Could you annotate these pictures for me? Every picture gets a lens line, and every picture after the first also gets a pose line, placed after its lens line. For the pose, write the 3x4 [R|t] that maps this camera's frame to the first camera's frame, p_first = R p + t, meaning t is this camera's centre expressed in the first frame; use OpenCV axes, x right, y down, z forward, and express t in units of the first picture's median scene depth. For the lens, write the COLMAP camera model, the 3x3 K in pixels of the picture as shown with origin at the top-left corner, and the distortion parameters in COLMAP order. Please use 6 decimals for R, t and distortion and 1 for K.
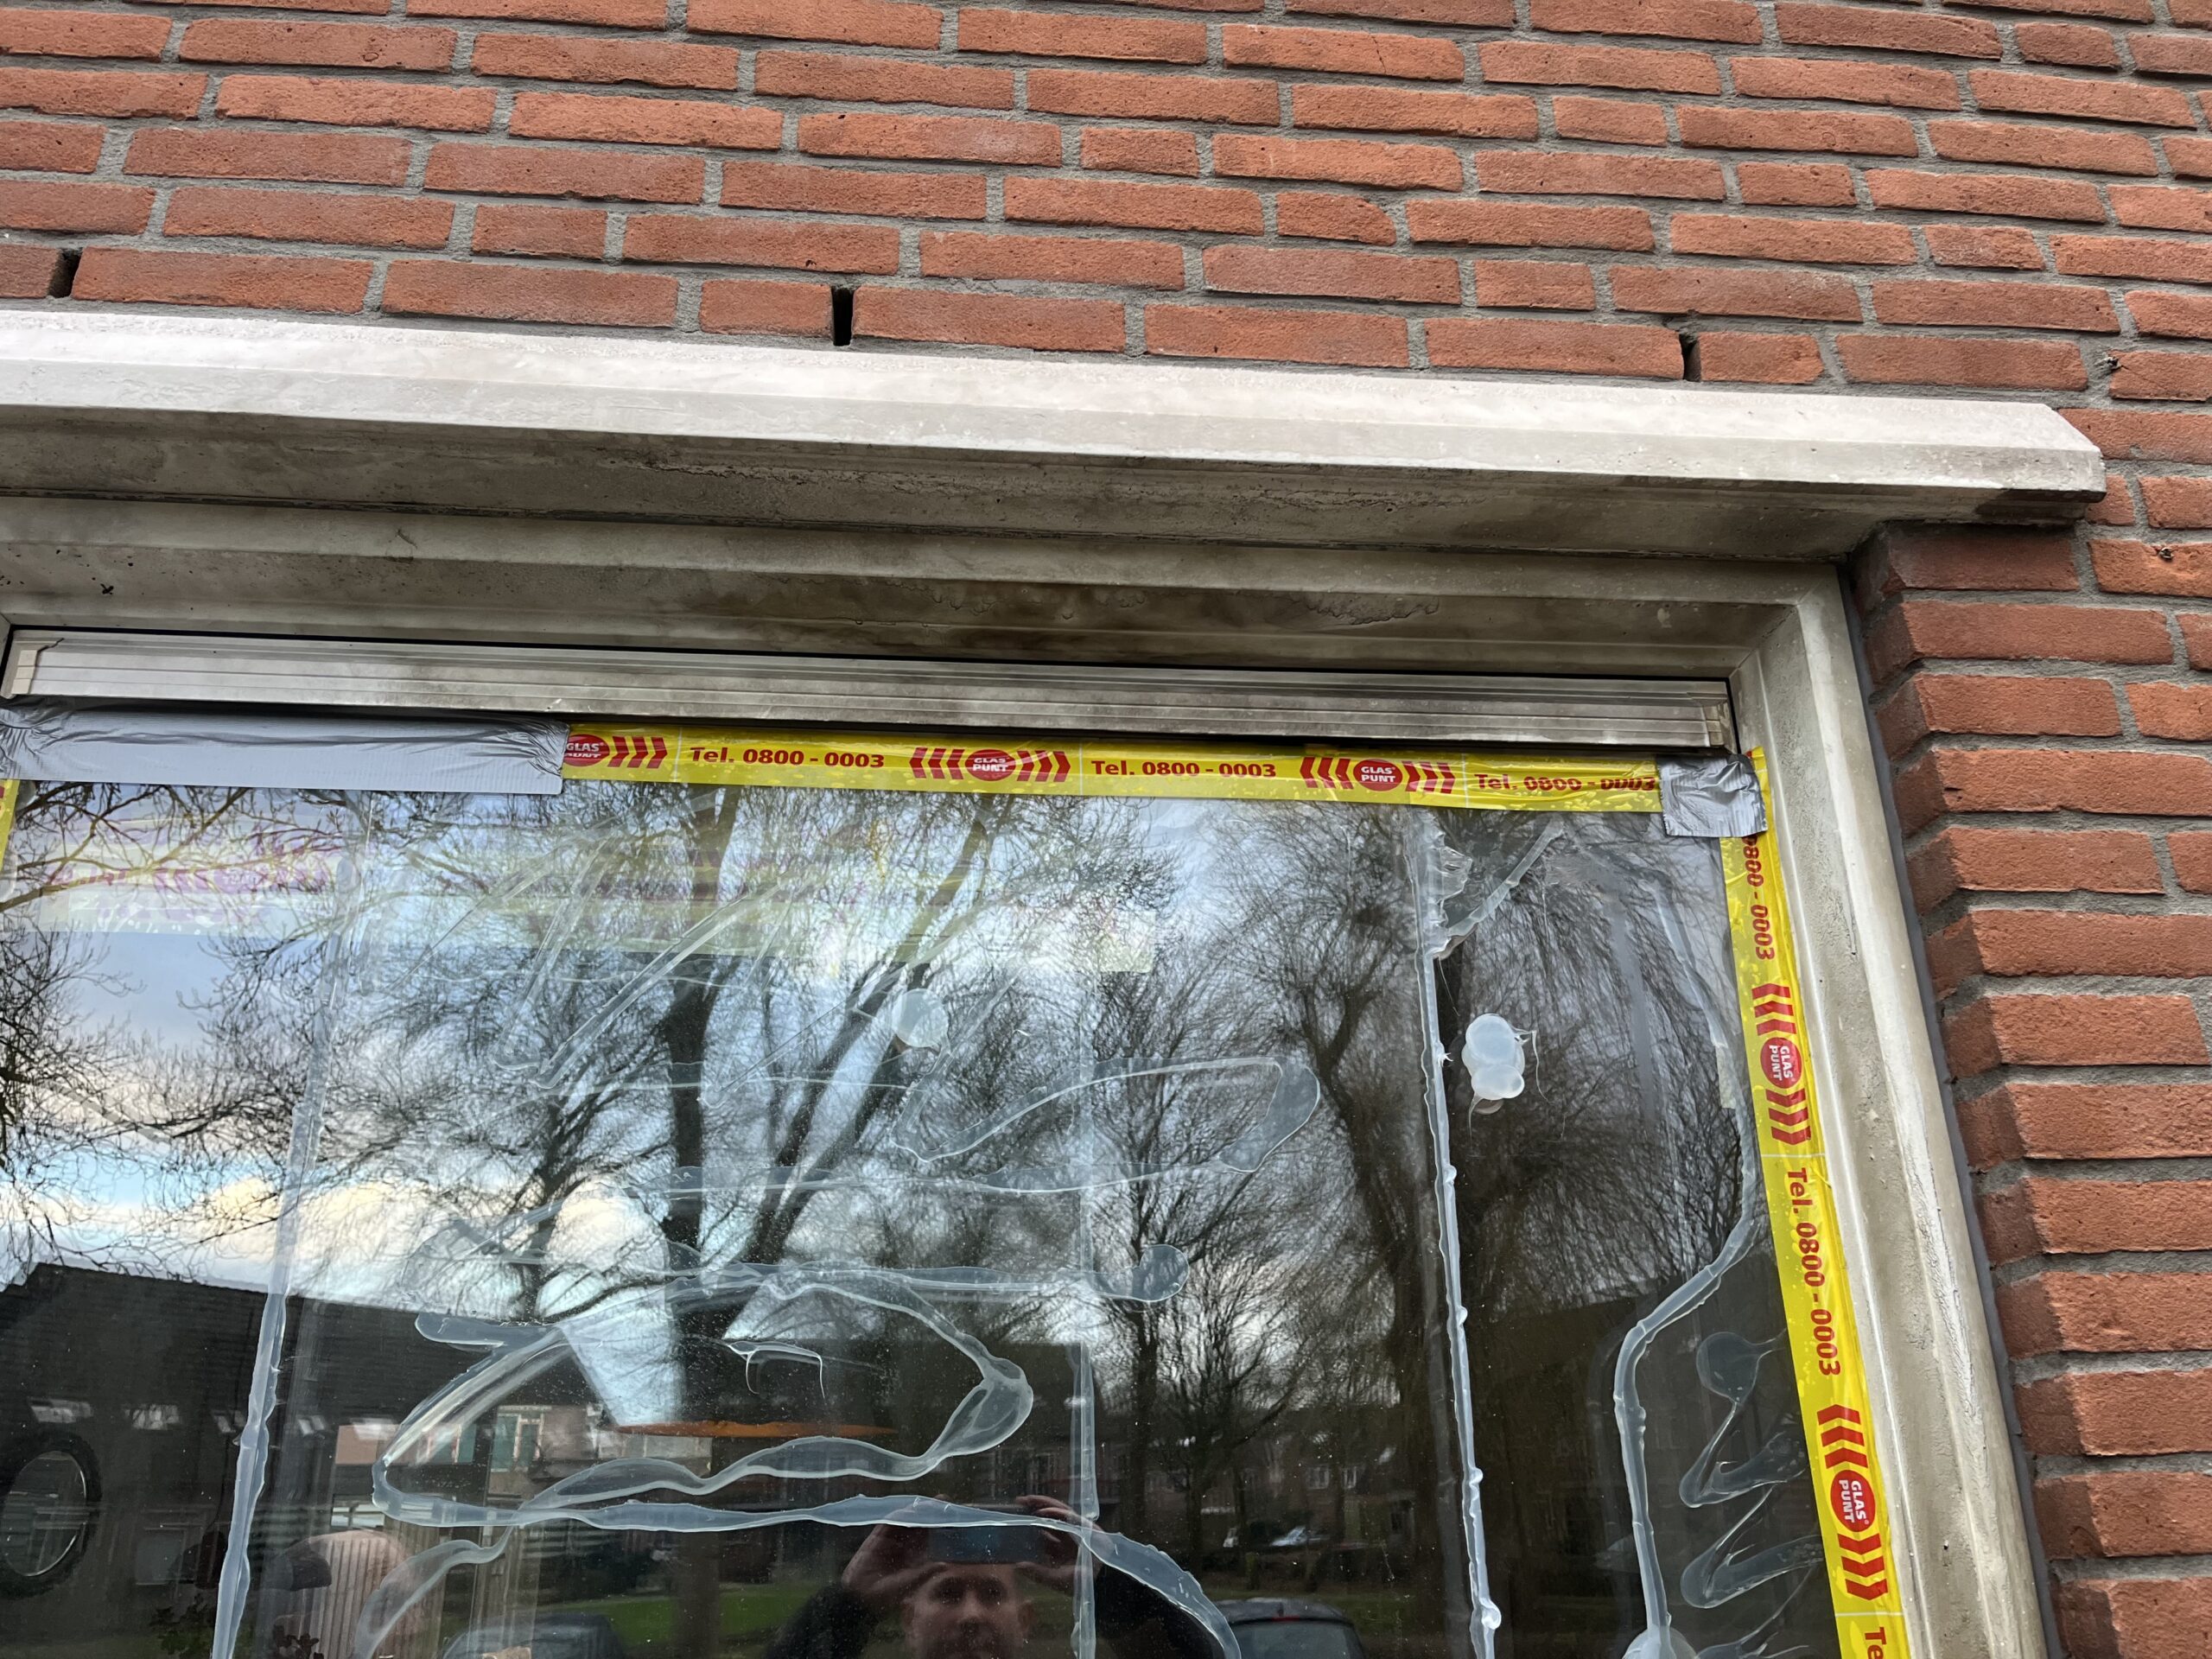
lens RADIAL K [[1672.4, 0, 1102.3], [0, 1672.4, 831.2], [0, 0, 1]] dist [0.064432, -0.086284]
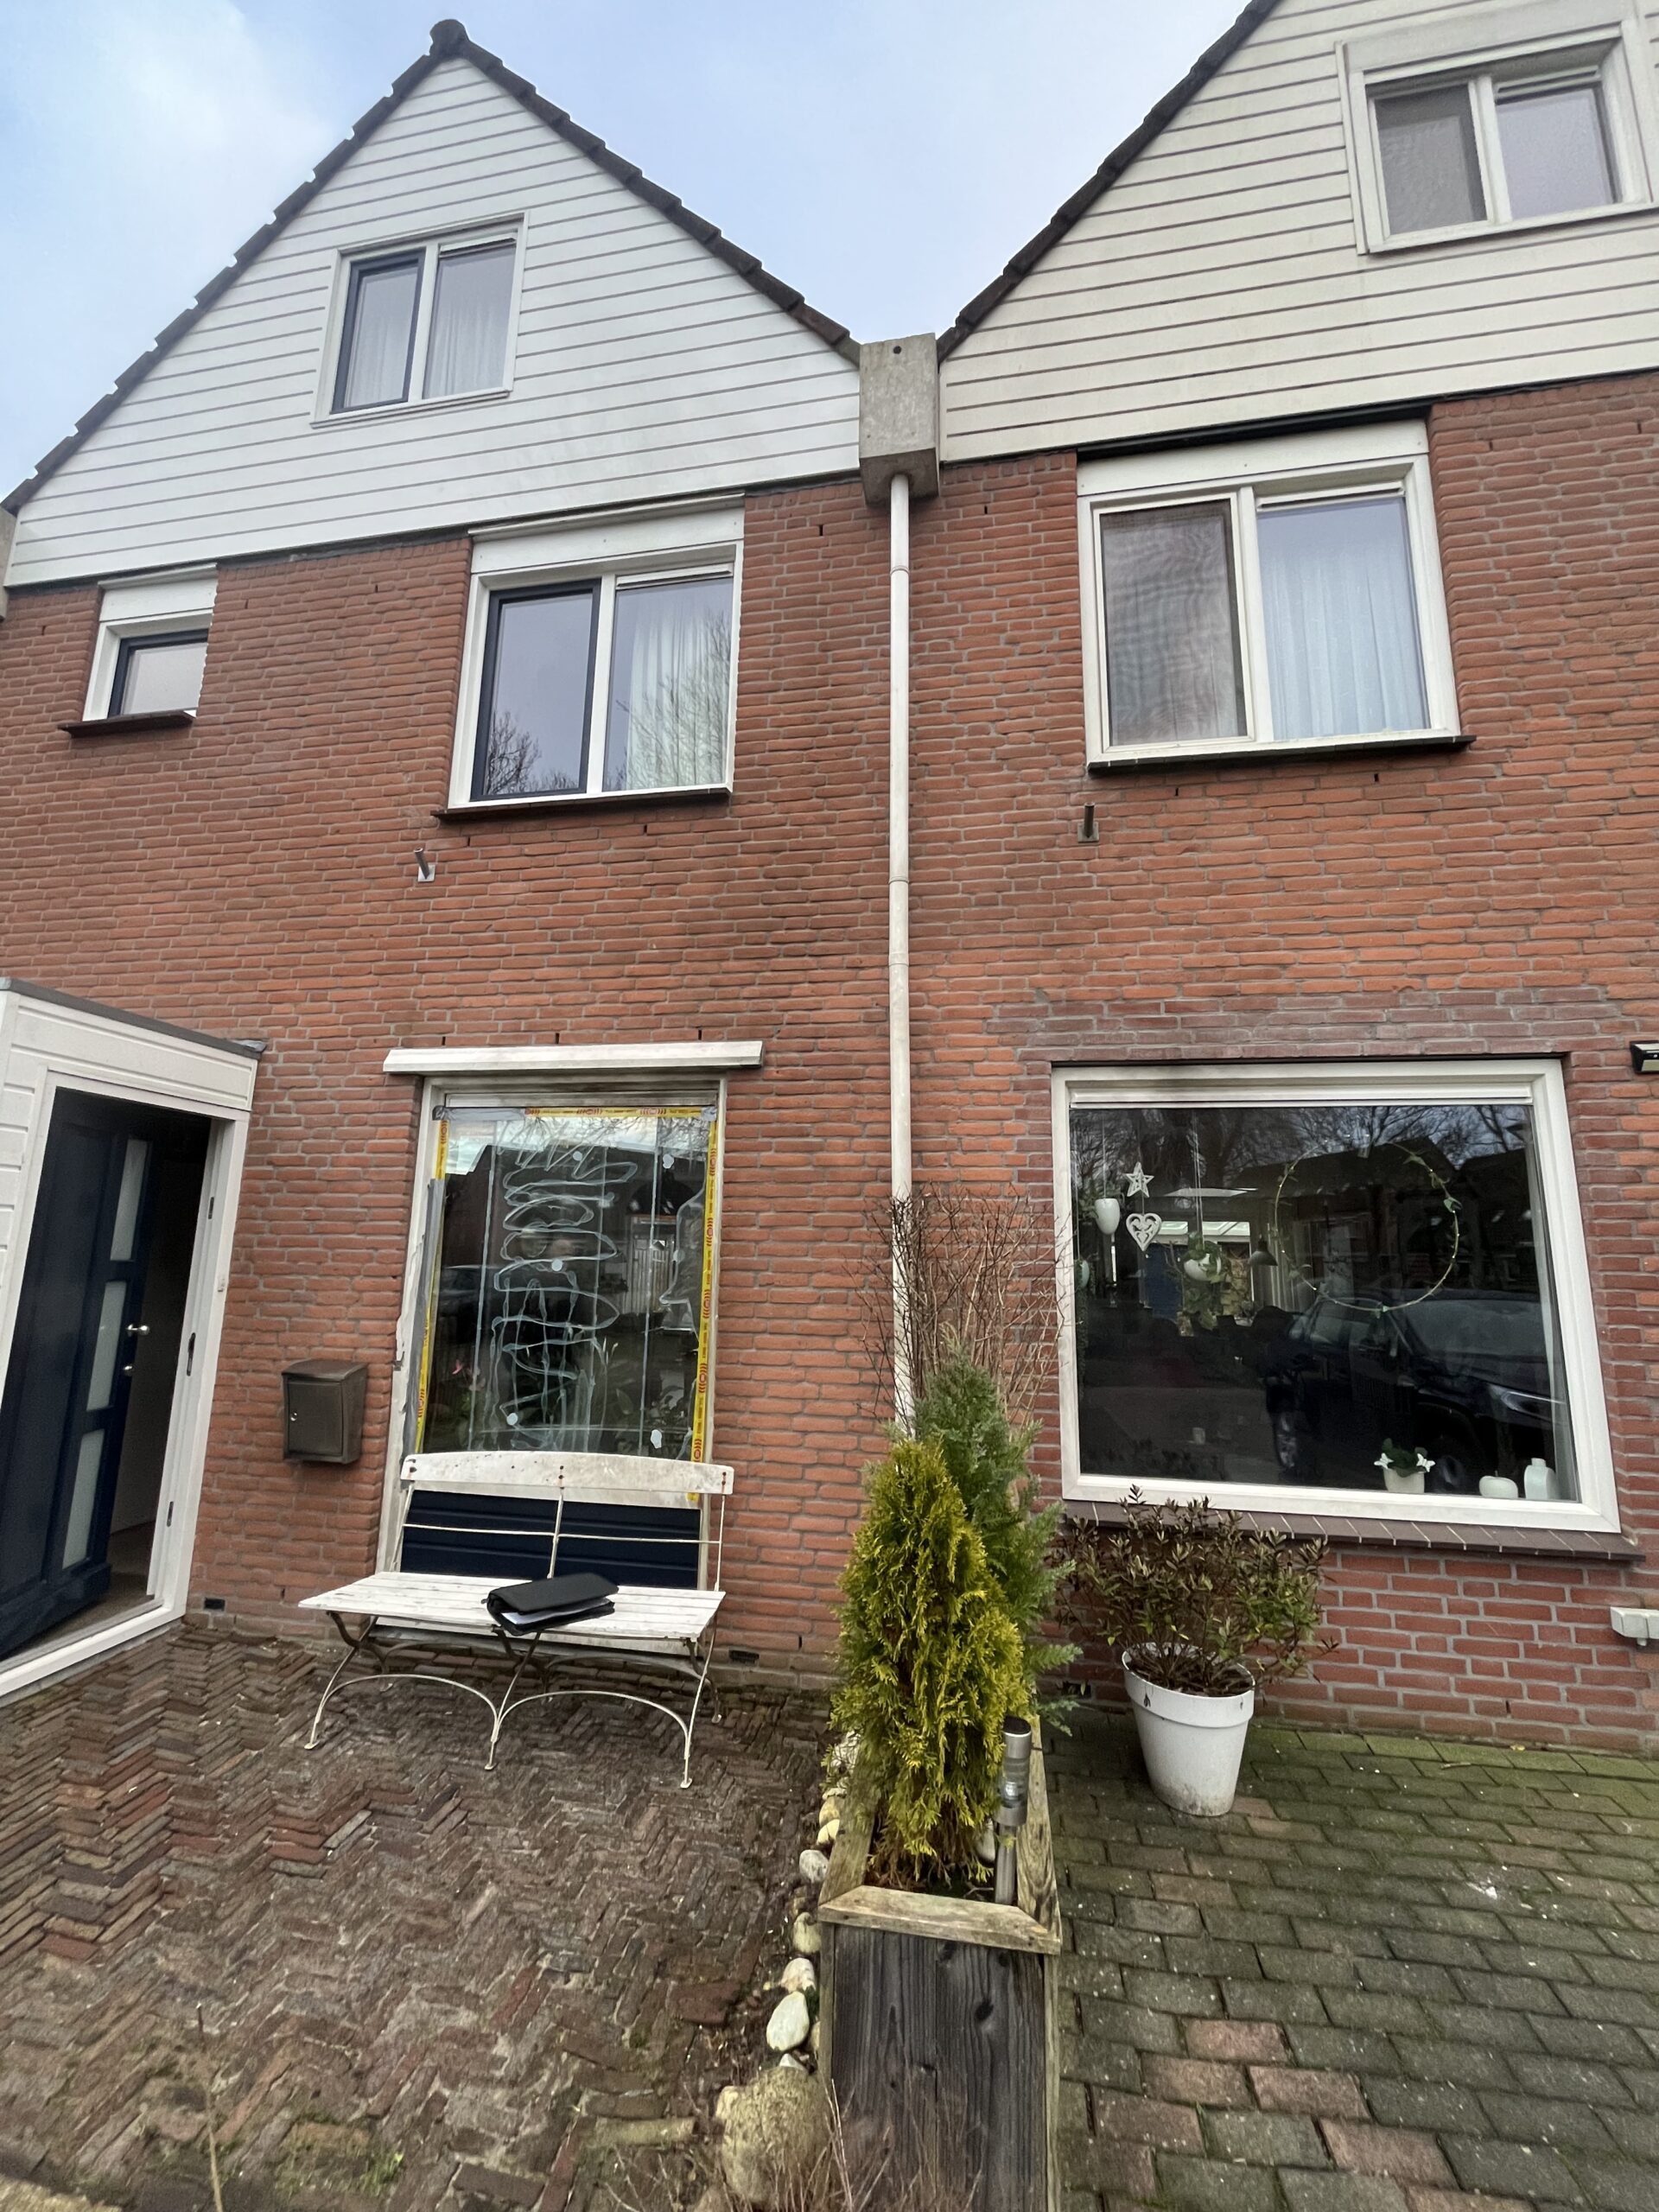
lens RADIAL K [[894.0, 0, 823.3], [0, 894.0, 1096.3], [0, 0, 1]] dist [-0.001048, -0.000295]
pose [[0.963740, -0.016249, -0.266346, 1.627854], [0.071852, 0.977081, 0.200377, -0.693269], [0.256986, -0.212249, 0.942820, -1.813298]]
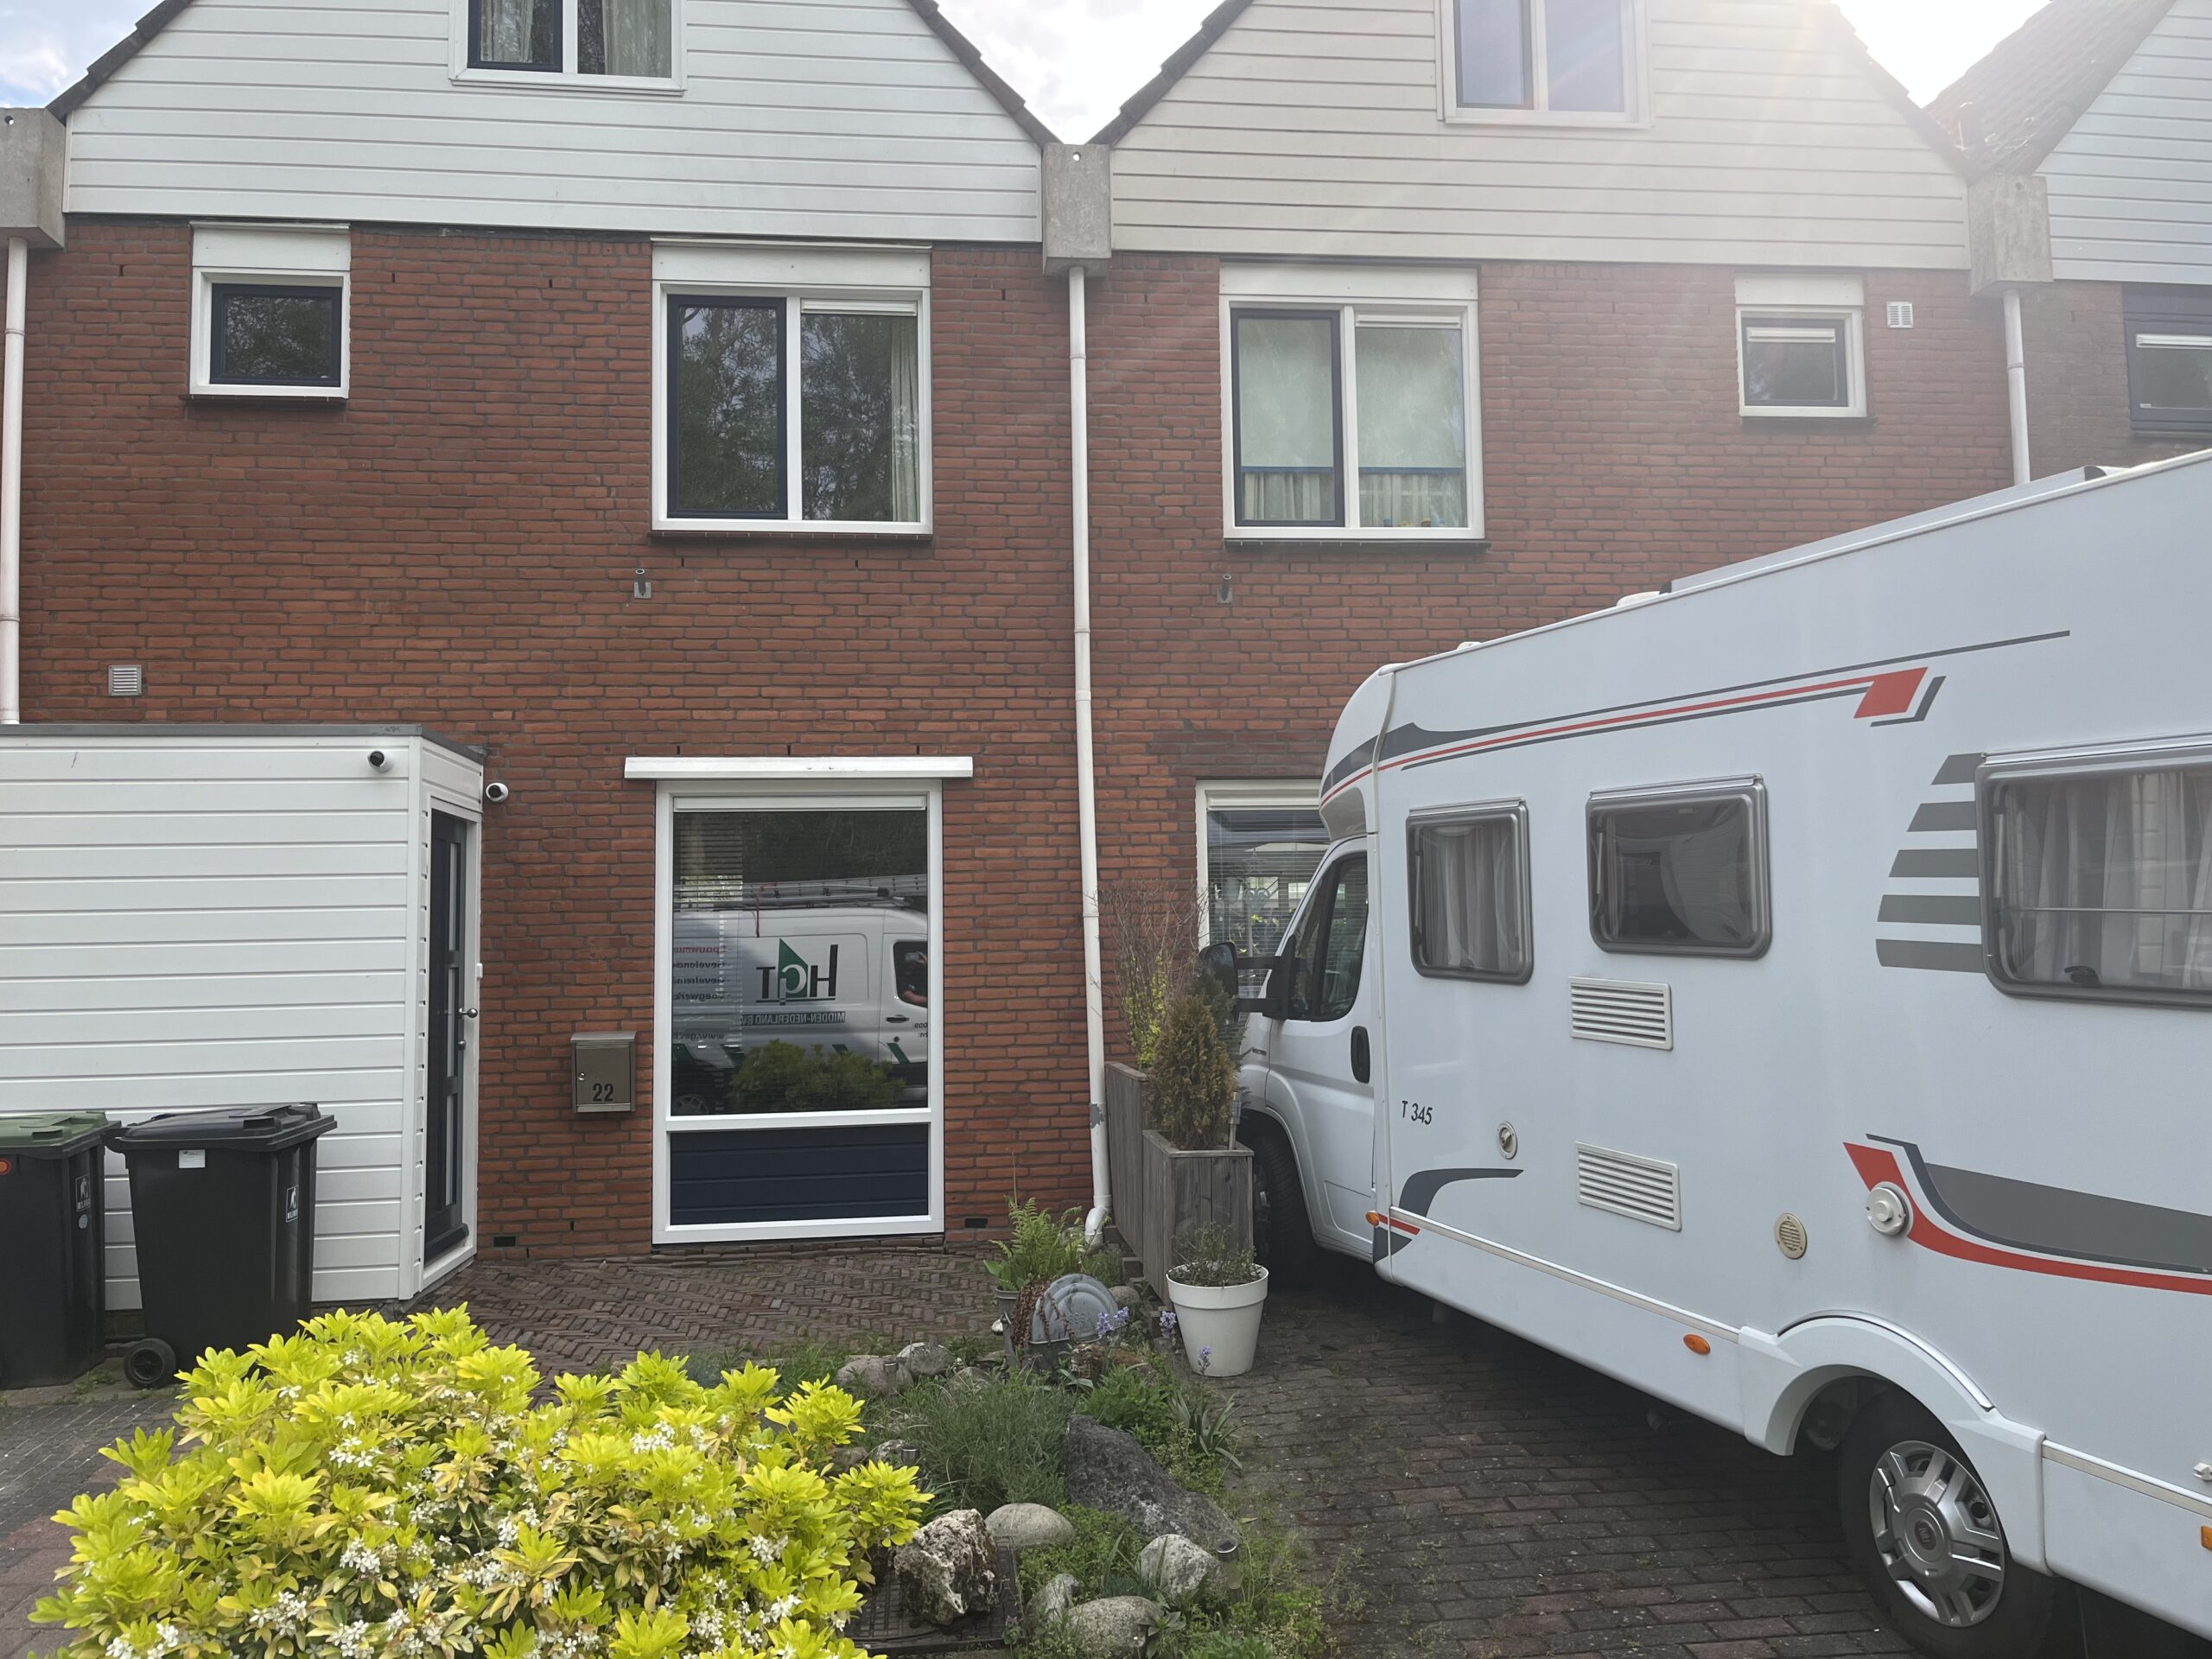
lens RADIAL K [[1672.4, 0, 1090.1], [0, 1672.4, 811.5], [0, 0, 1]] dist [0.064432, -0.086284]
pose [[0.999879, -0.001825, 0.015463, 0.997622], [-0.002993, 0.952062, 0.305891, -2.237930], [-0.015280, -0.305900, 0.951941, -5.782925]]
